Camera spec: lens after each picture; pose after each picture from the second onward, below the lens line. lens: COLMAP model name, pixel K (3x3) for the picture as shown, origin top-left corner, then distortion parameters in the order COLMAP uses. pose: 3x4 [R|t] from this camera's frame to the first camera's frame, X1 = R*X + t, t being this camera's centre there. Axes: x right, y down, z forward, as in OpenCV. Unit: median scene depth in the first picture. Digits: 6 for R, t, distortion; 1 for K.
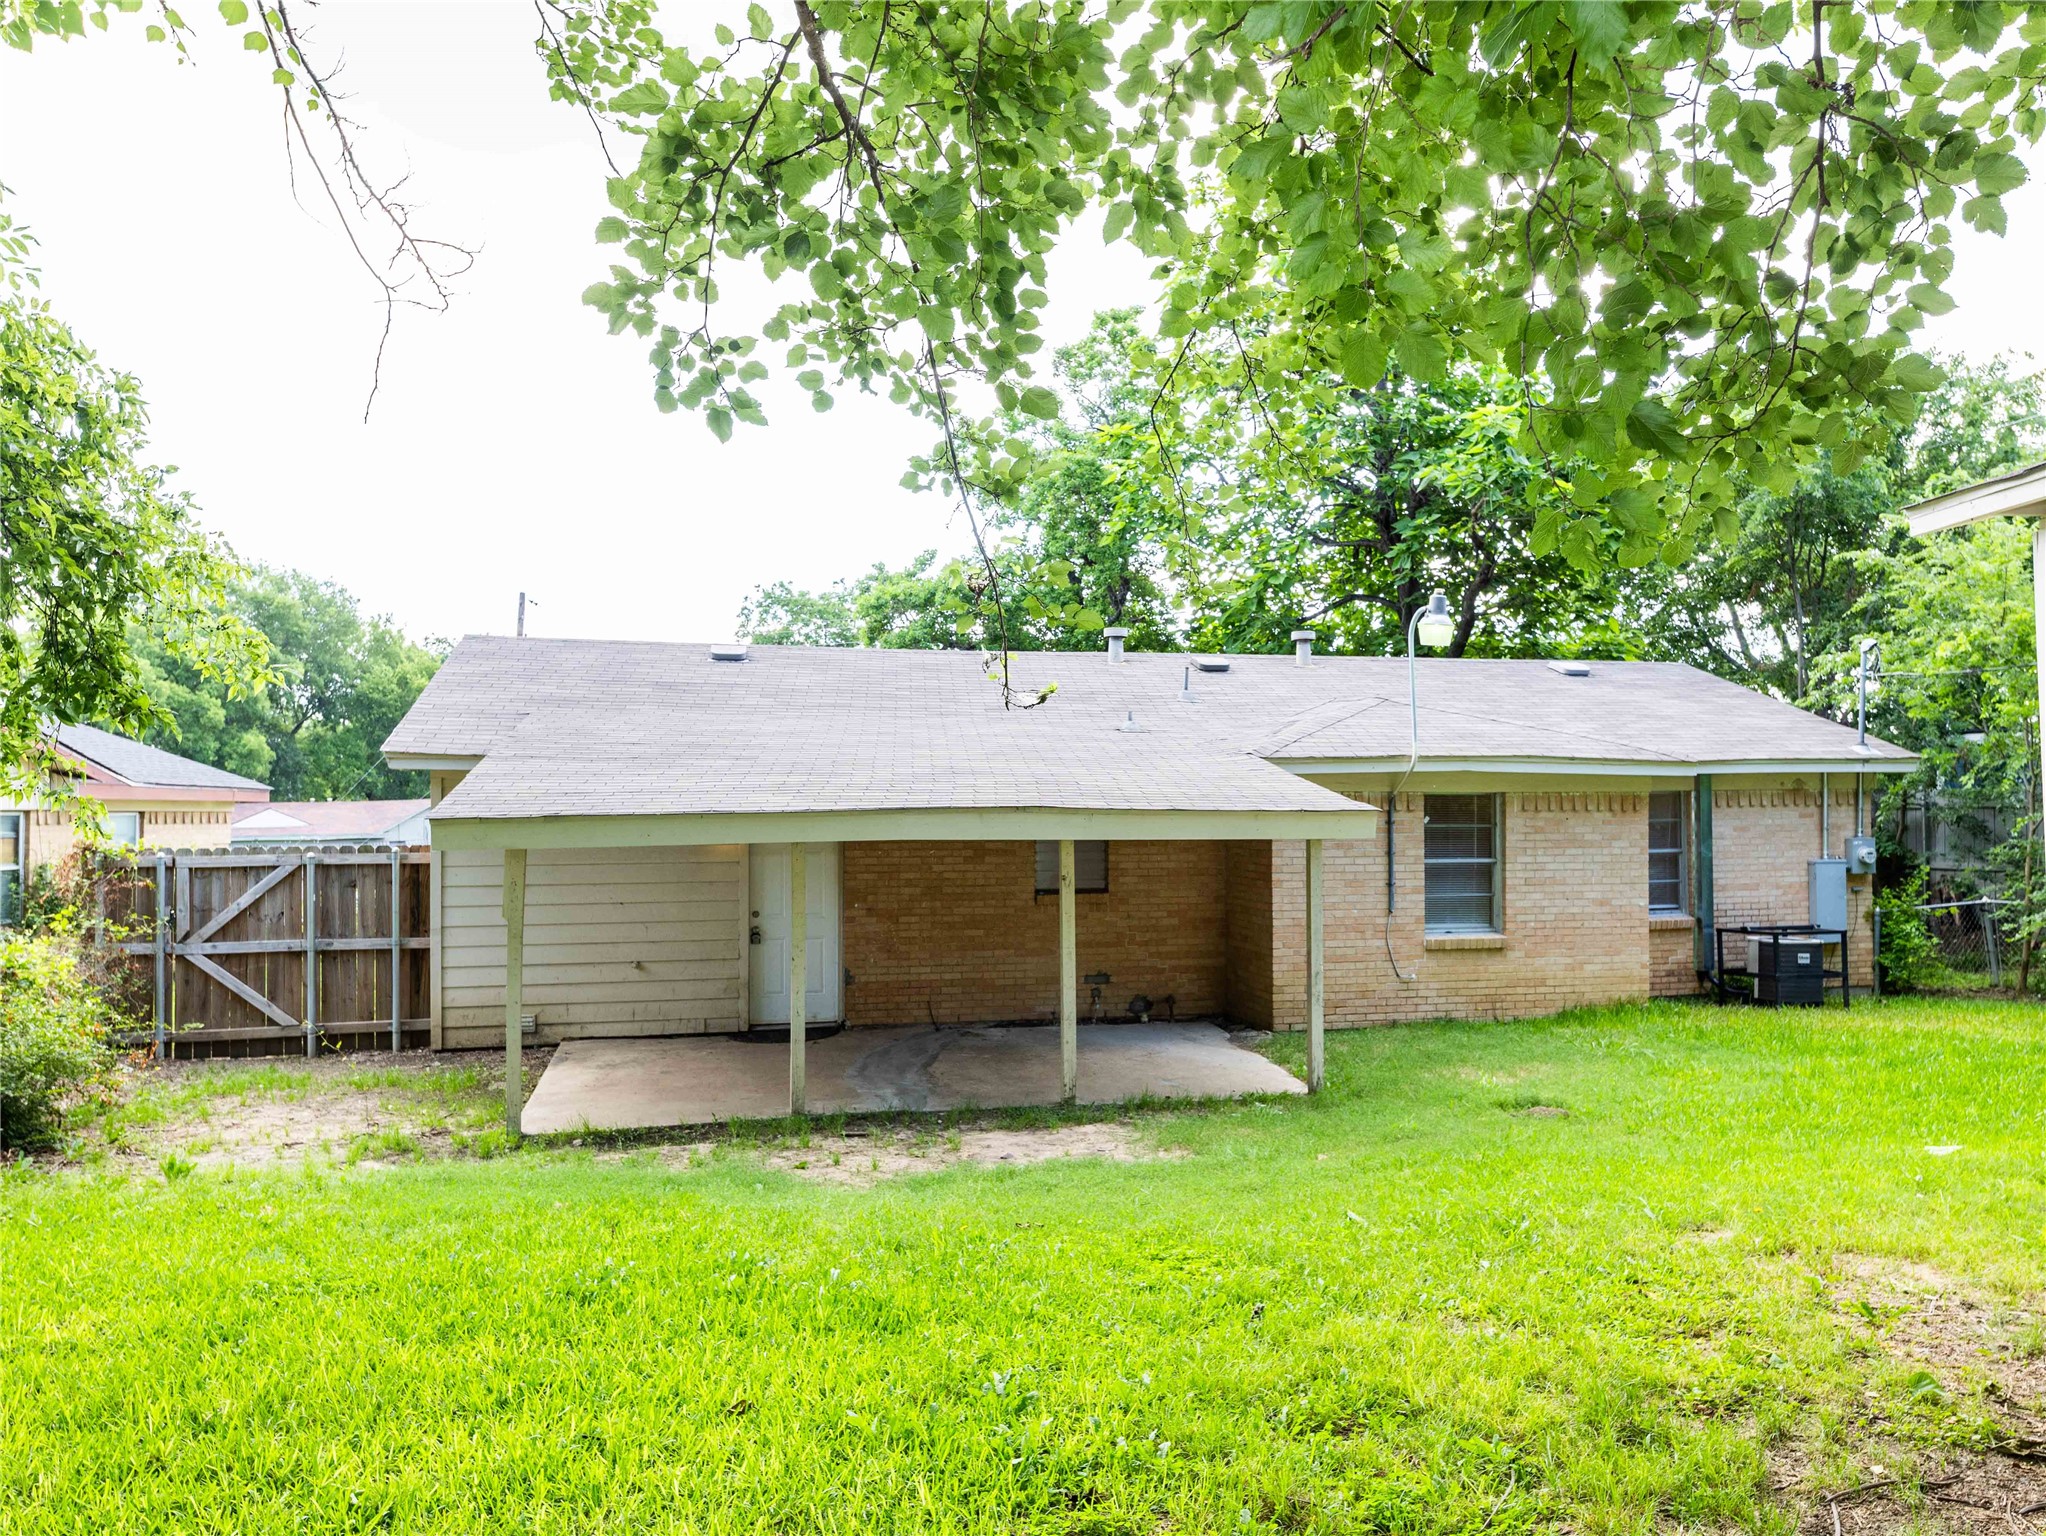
lens RADIAL K [[1574.2, 0, 1023.1], [0, 1574.2, 773.8], [0, 0, 1]] dist [-0.000775, 0.001329]
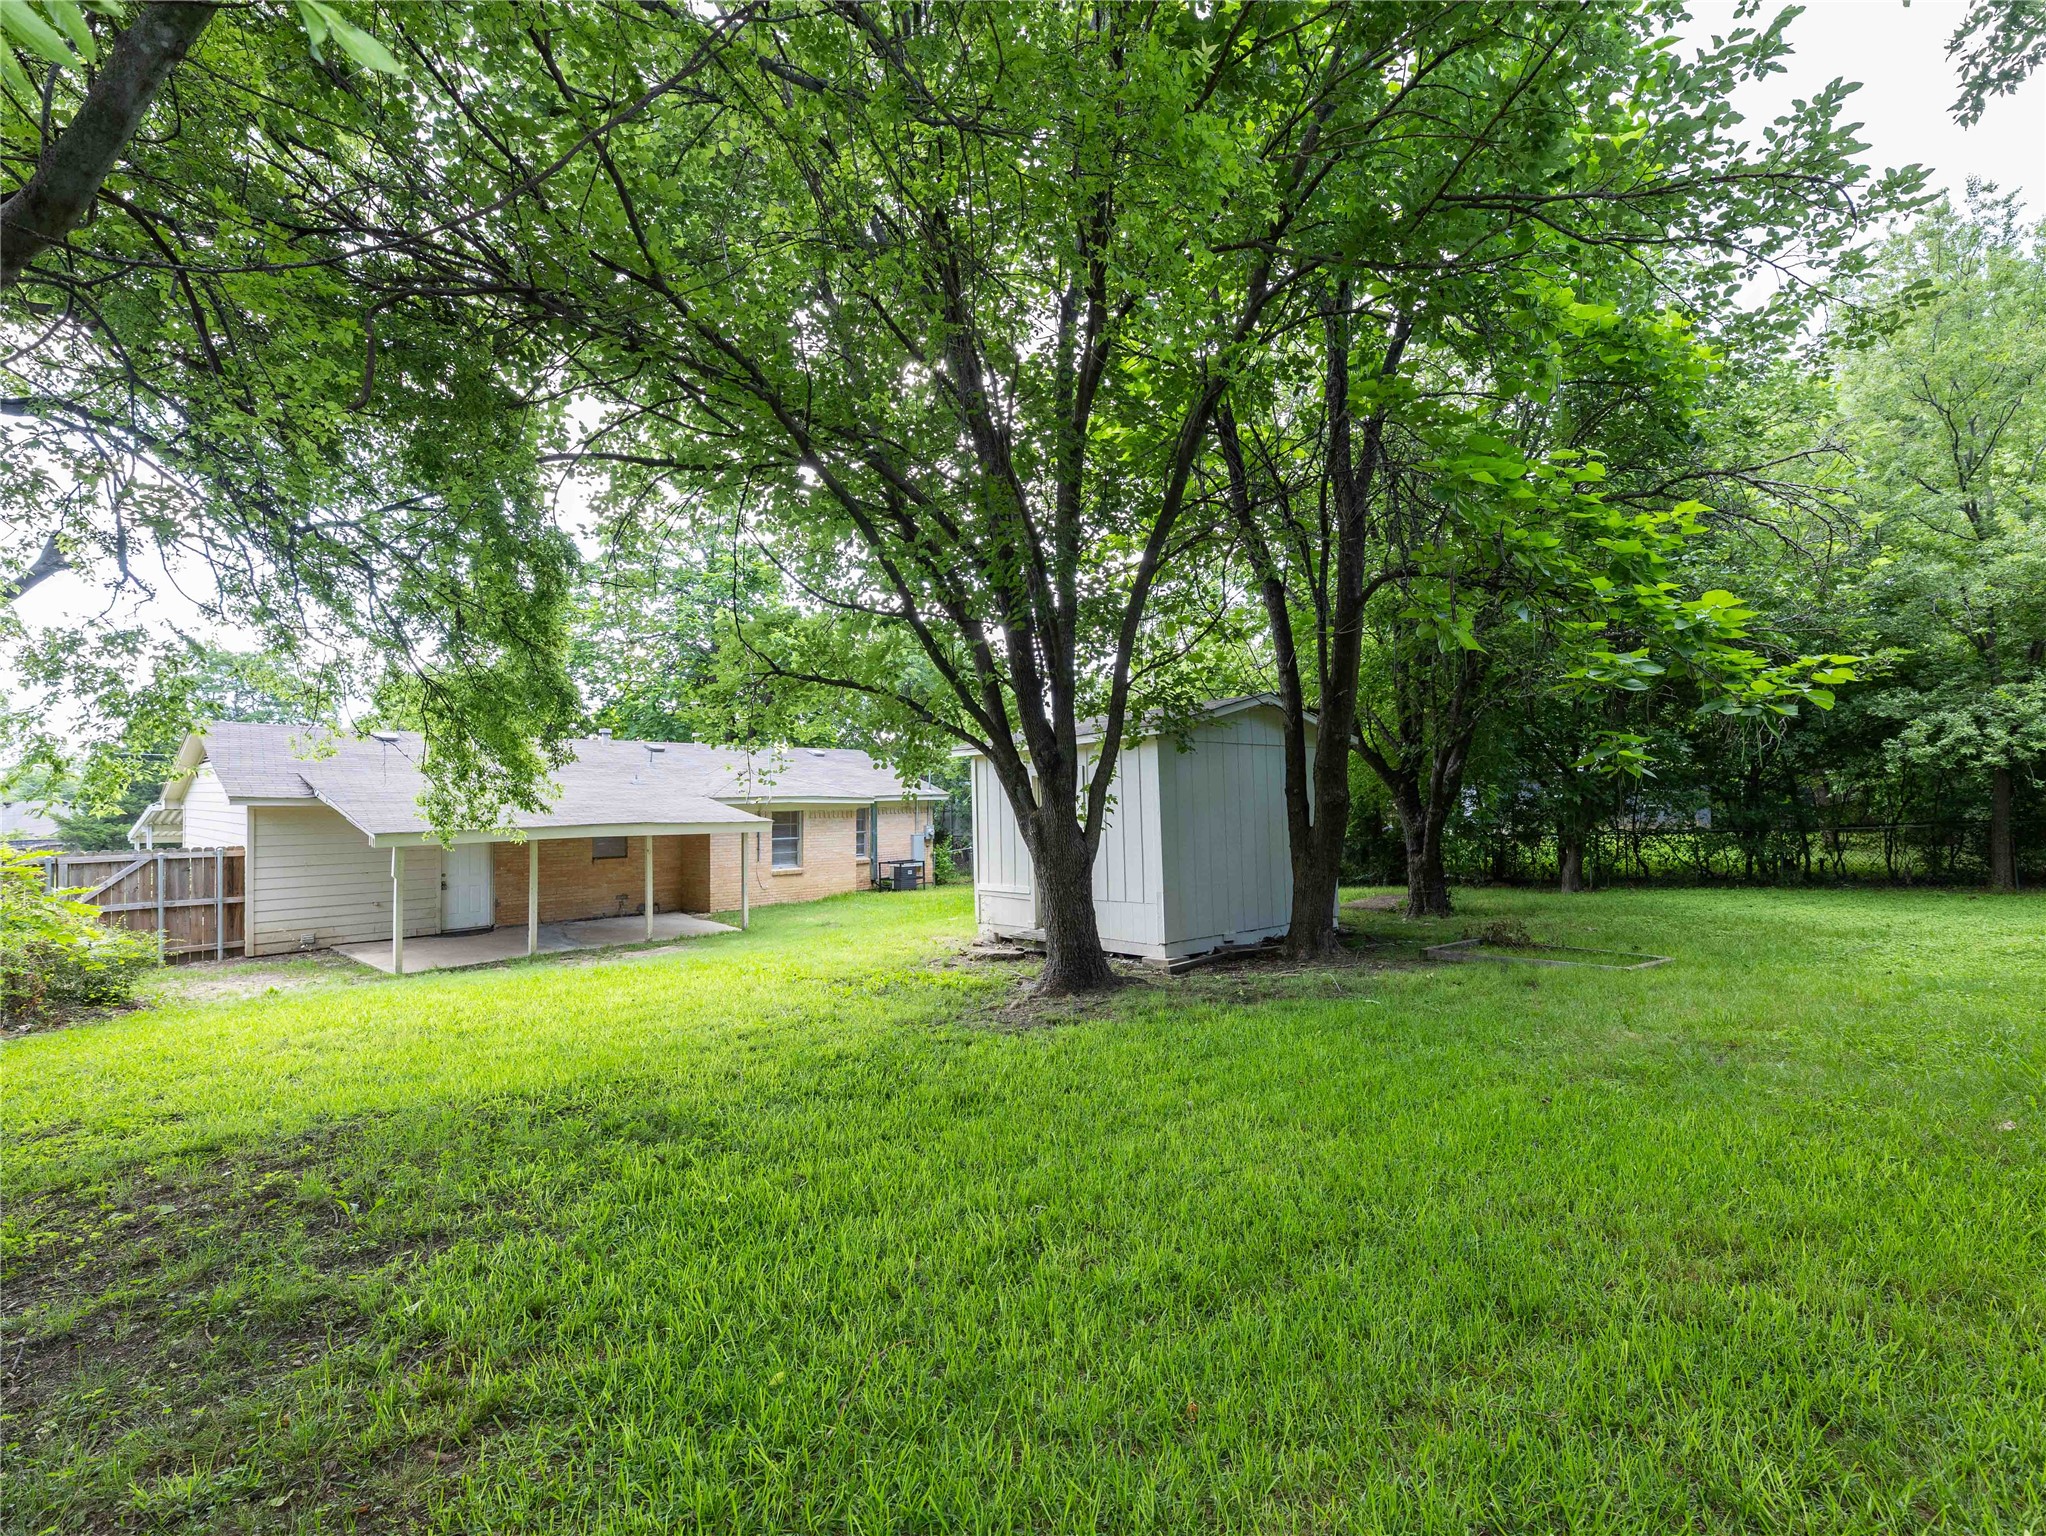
lens RADIAL K [[919.6, 0, 1020.5], [0, 919.6, 776.2], [0, 0, 1]] dist [-0.000637, 0.000049]
pose [[0.829645, 0.010026, 0.558201, -0.216464], [-0.005449, 0.999937, -0.009860, -0.029936], [-0.558264, 0.005139, 0.829647, -0.388595]]
